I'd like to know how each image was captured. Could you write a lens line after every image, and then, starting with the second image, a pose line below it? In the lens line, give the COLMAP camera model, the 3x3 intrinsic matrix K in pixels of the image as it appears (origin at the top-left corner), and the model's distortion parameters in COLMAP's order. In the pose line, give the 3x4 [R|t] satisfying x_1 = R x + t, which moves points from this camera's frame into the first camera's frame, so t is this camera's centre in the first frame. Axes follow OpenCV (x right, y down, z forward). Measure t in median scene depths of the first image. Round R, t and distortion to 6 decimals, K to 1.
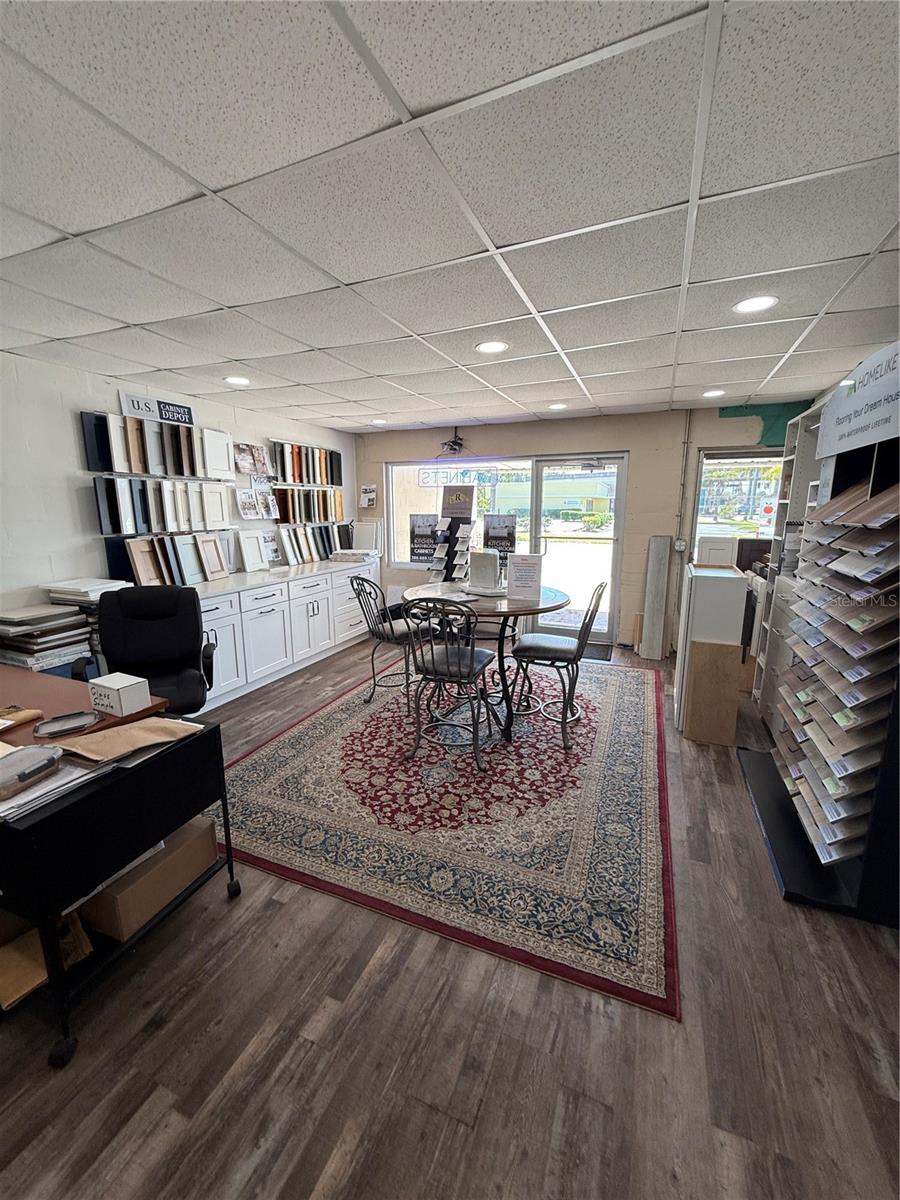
lens RADIAL K [[481.4, 0, 450.0], [0, 481.4, 600.0], [0, 0, 1]] dist [0.000317, -0.000117]
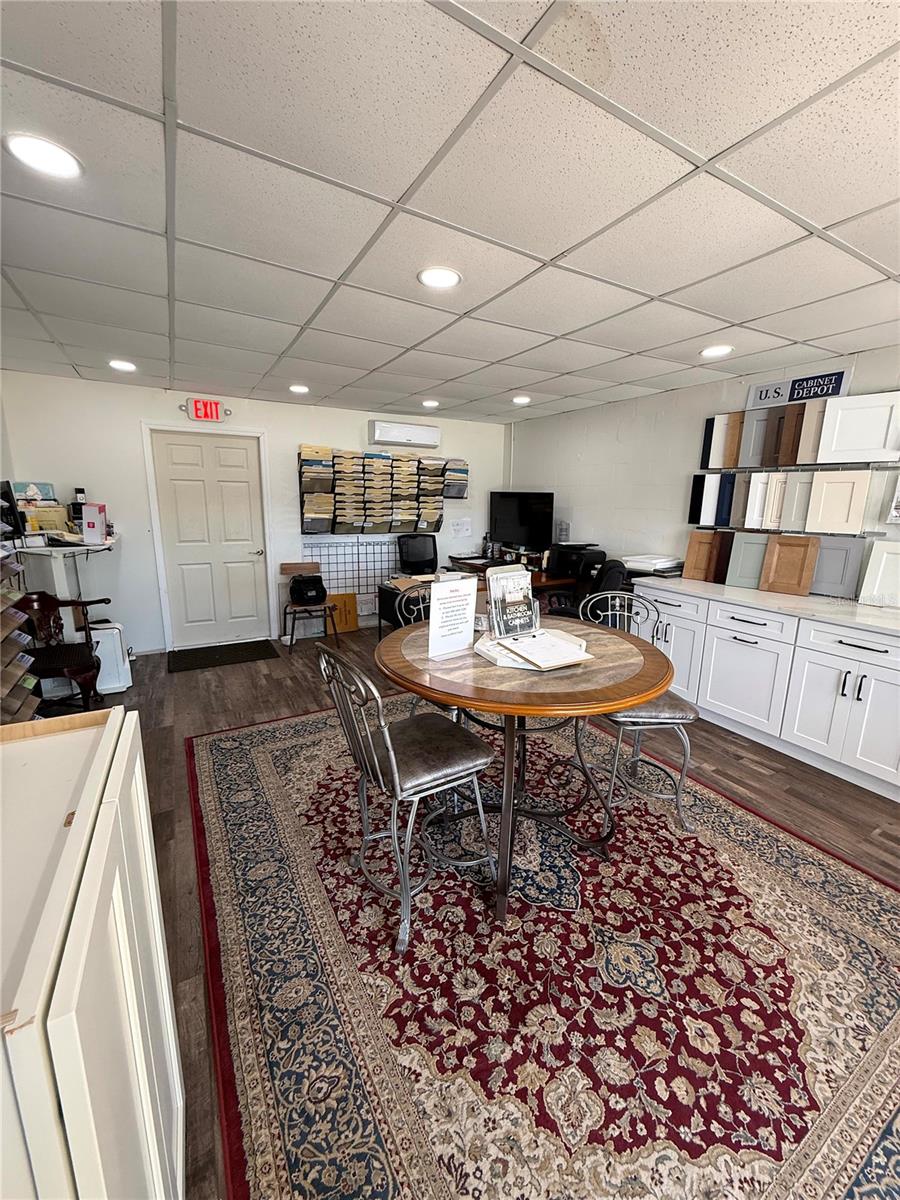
lens RADIAL K [[481.4, 0, 450.0], [0, 481.4, 600.0], [0, 0, 1]] dist [0.000317, -0.000117]
pose [[-0.610250, 0.154465, -0.777004, 0.589566], [-0.168262, 0.933156, 0.317659, -0.243371], [0.774134, 0.324592, -0.543467, 1.276454]]
